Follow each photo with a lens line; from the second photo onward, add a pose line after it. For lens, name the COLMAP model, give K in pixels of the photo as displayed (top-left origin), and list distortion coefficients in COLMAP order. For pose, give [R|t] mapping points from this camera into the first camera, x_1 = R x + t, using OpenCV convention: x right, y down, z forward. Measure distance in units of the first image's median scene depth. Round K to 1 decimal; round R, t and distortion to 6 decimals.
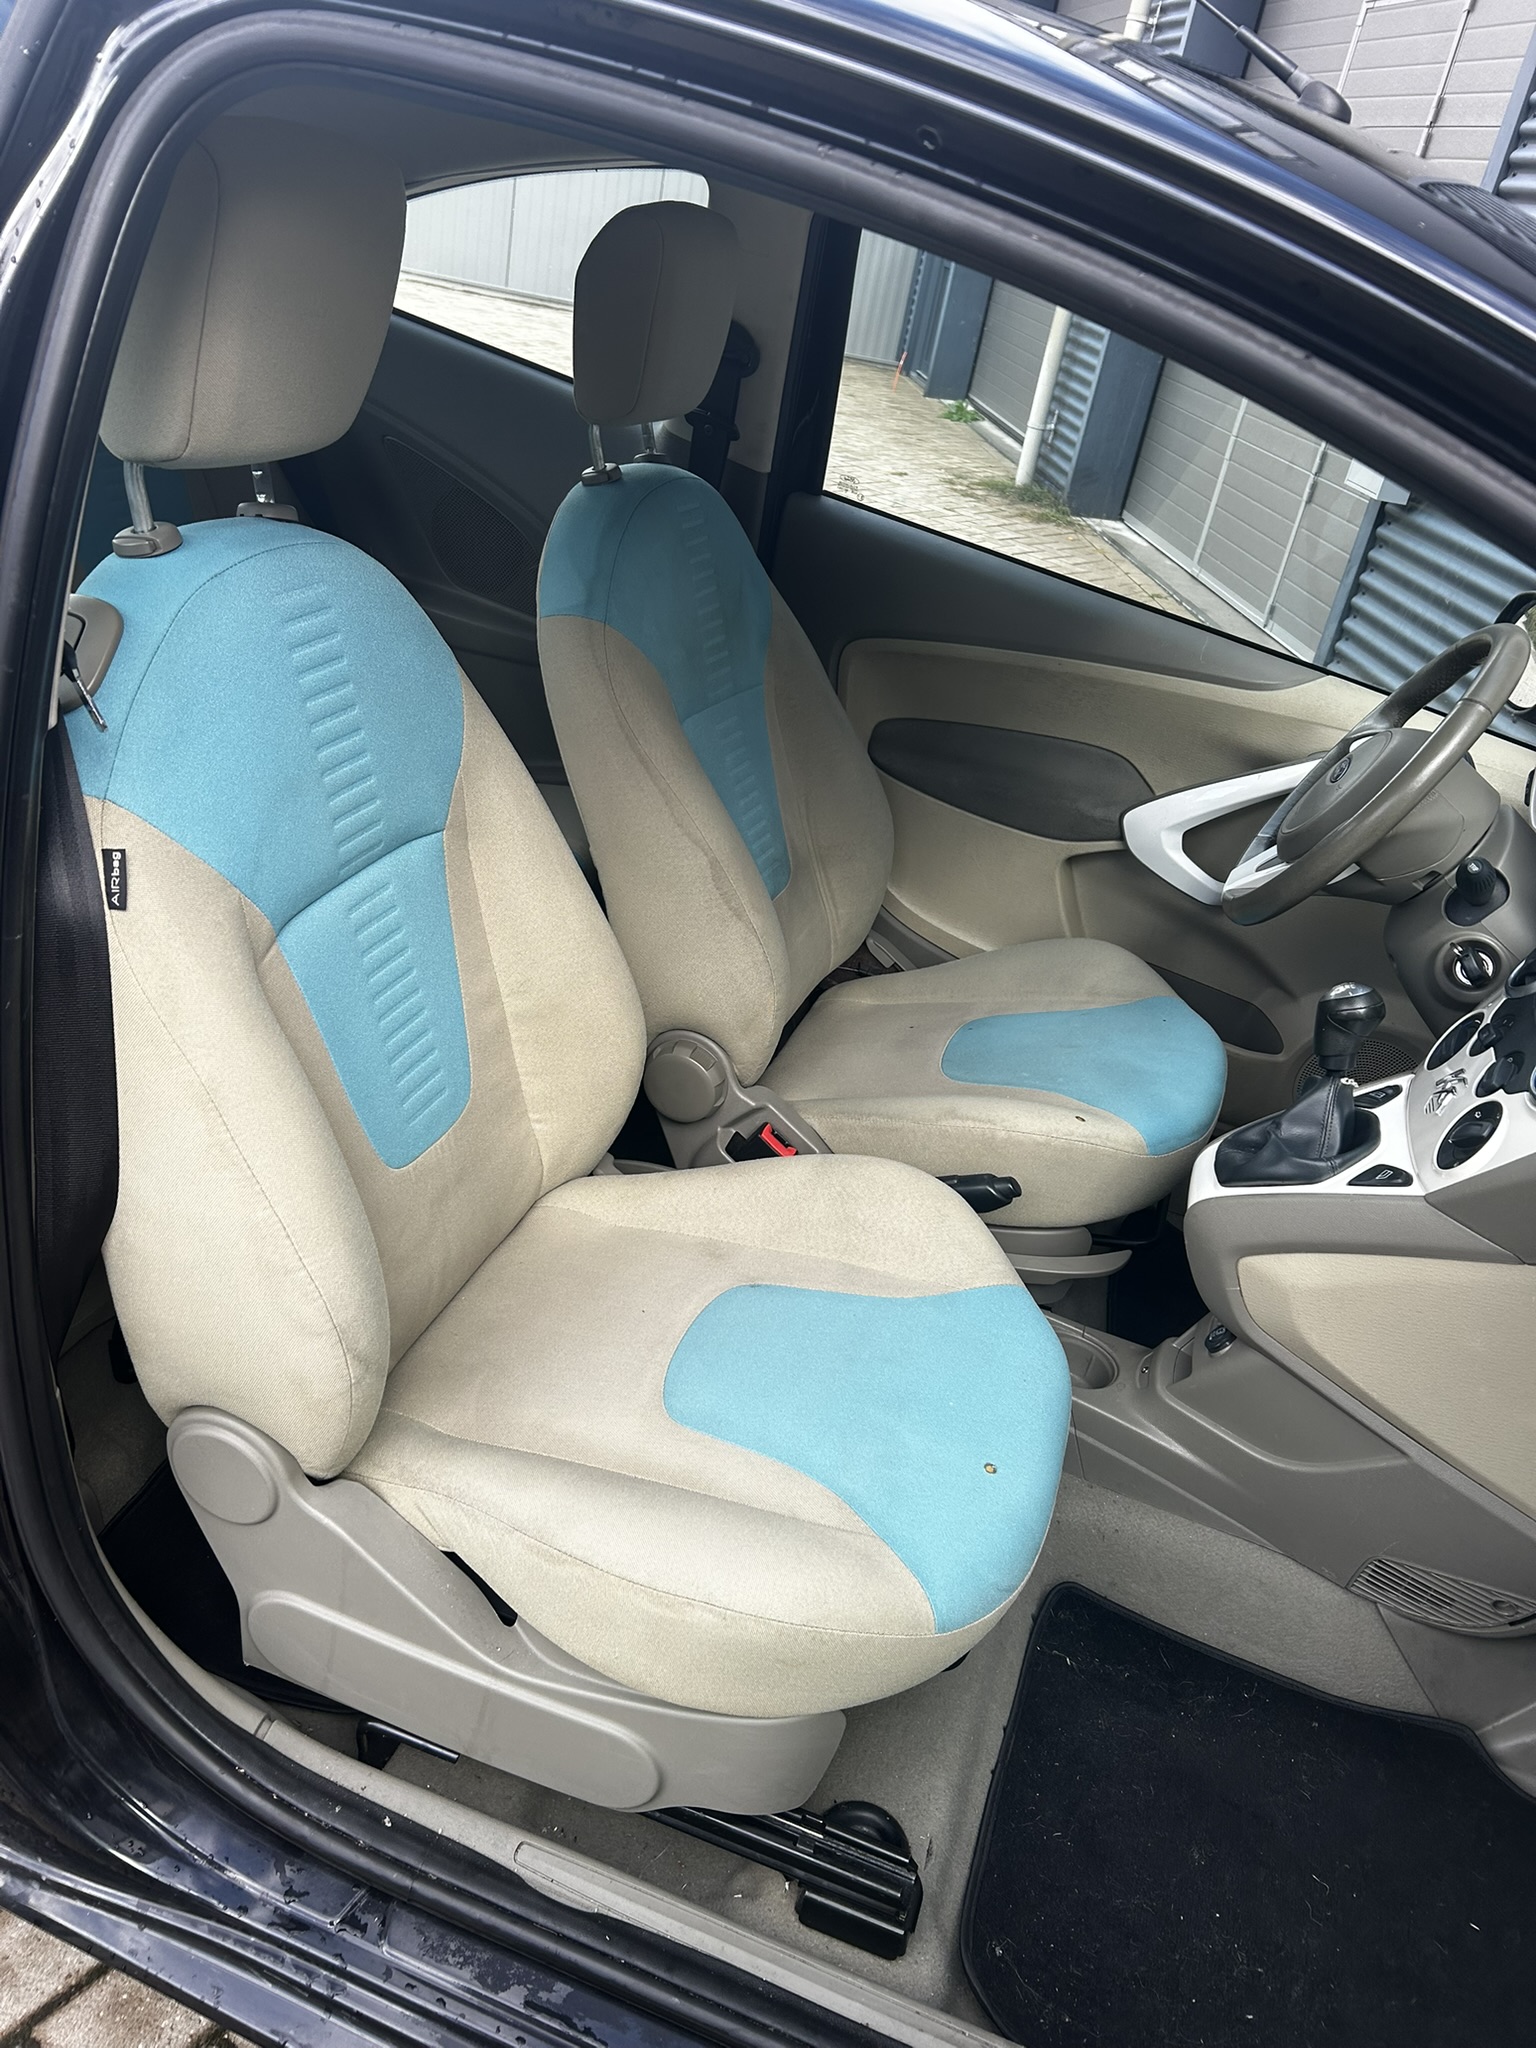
lens RADIAL K [[1542.8, 0, 787.4], [0, 1542.8, 1014.9], [0, 0, 1]] dist [0.036910, -0.041780]
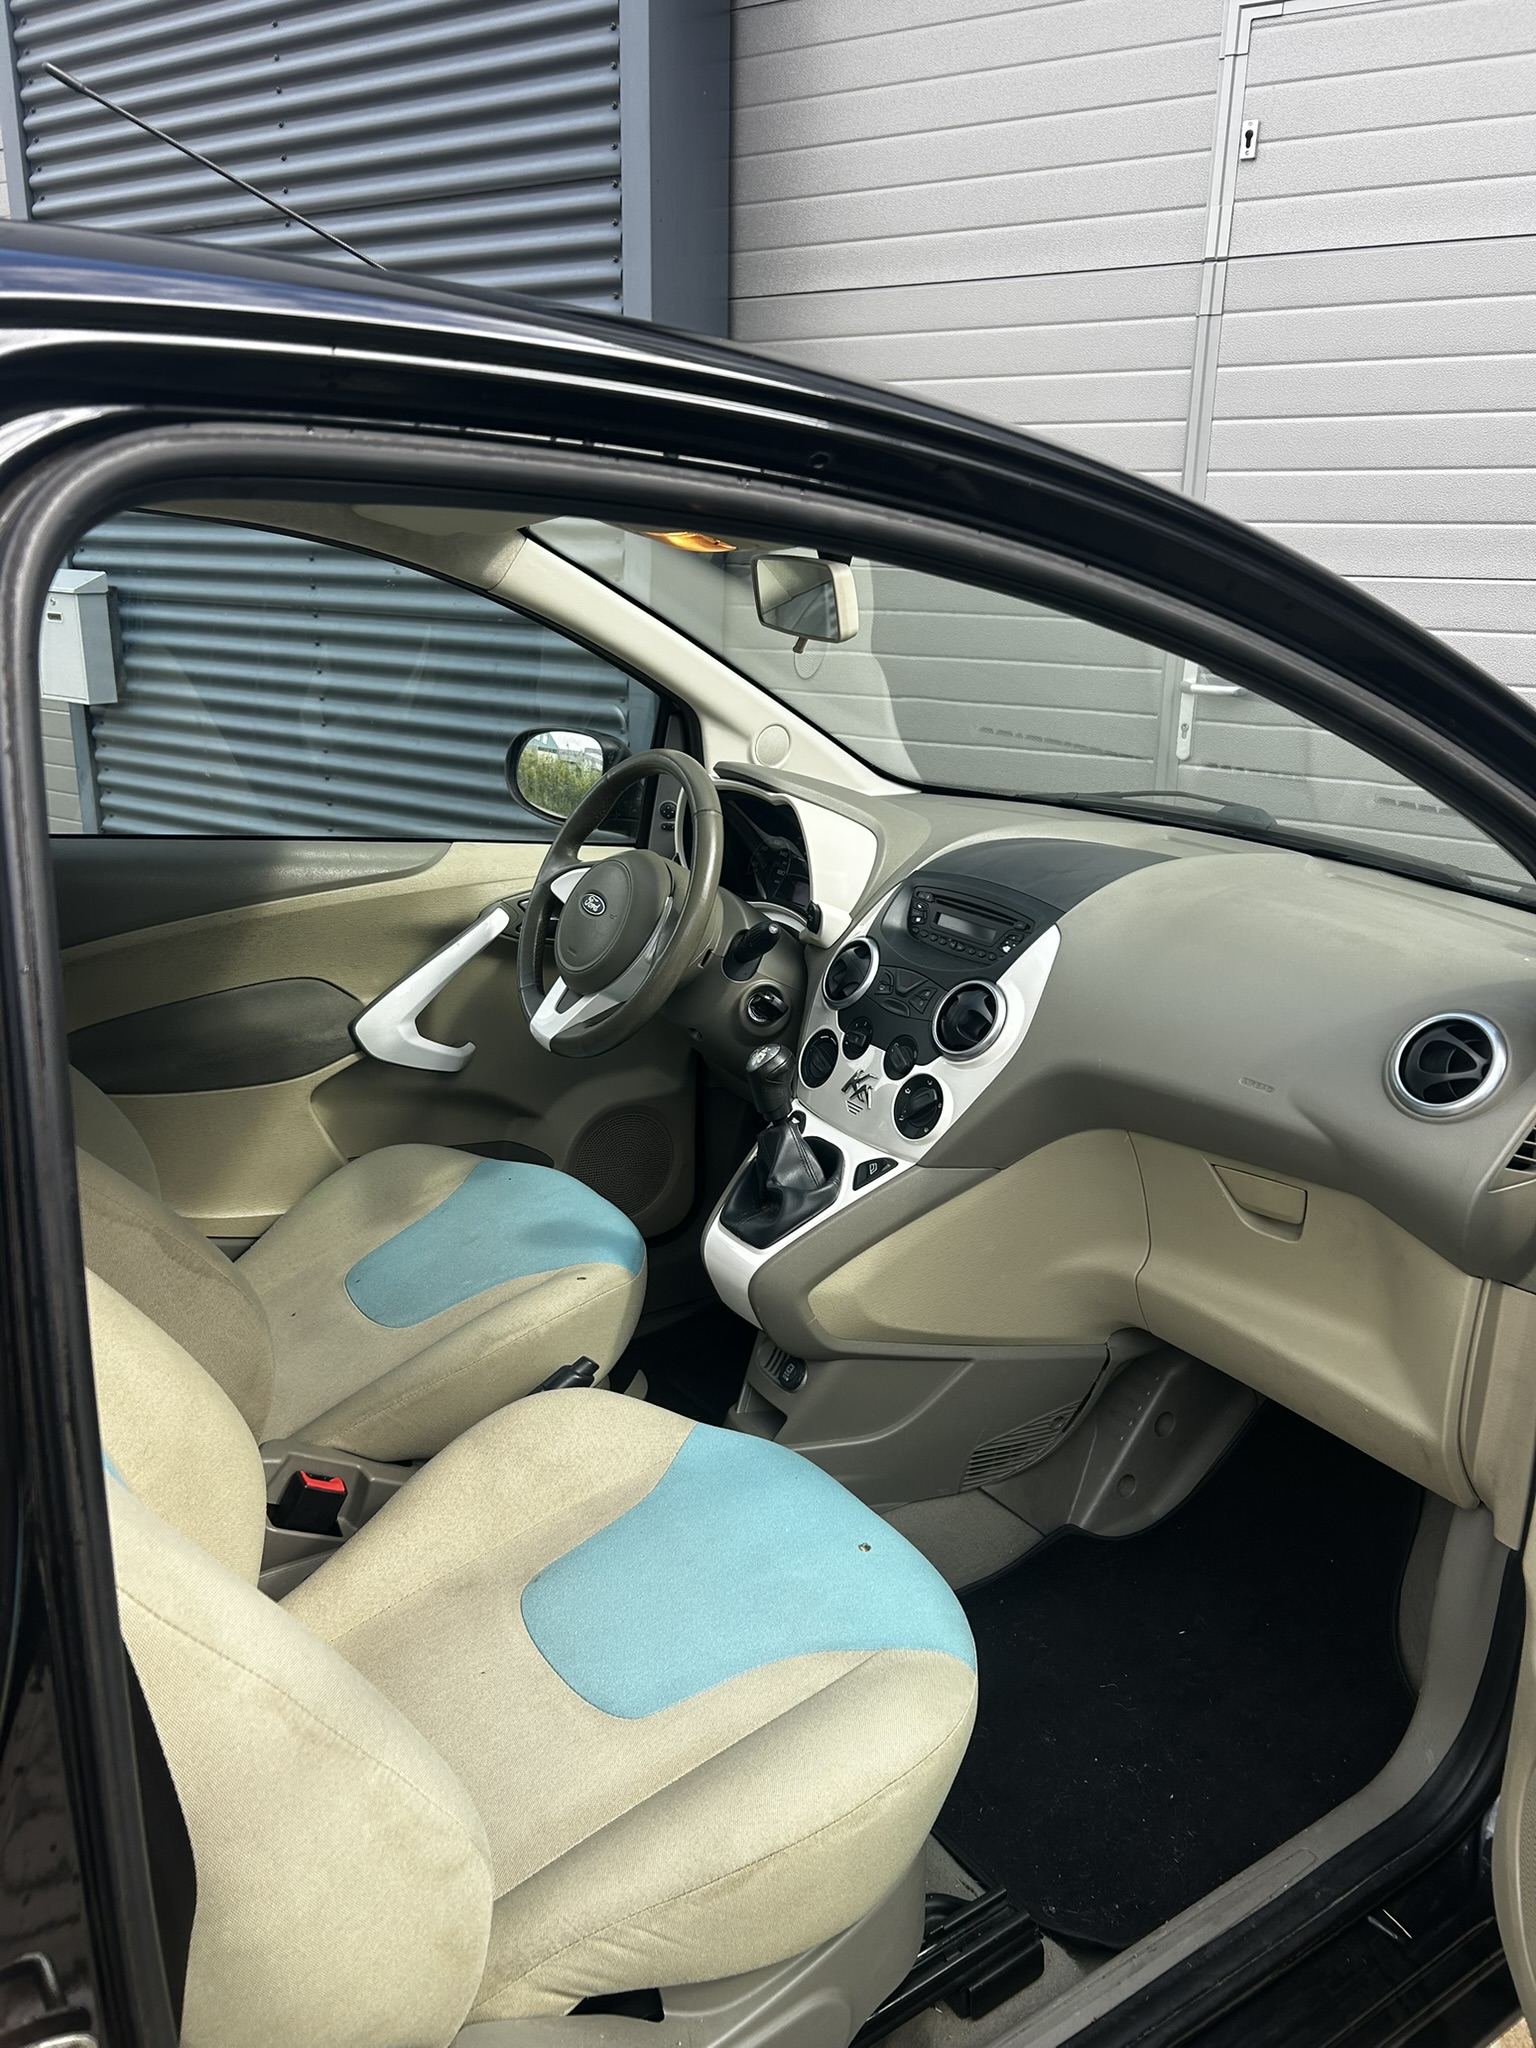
lens RADIAL K [[1542.8, 0, 786.8], [0, 1542.8, 1015.7], [0, 0, 1]] dist [0.036910, -0.041780]
pose [[0.611348, -0.388083, 0.689670, -0.446596], [0.456748, 0.884725, 0.092964, -0.146985], [-0.646246, 0.258173, 0.718131, 0.125280]]
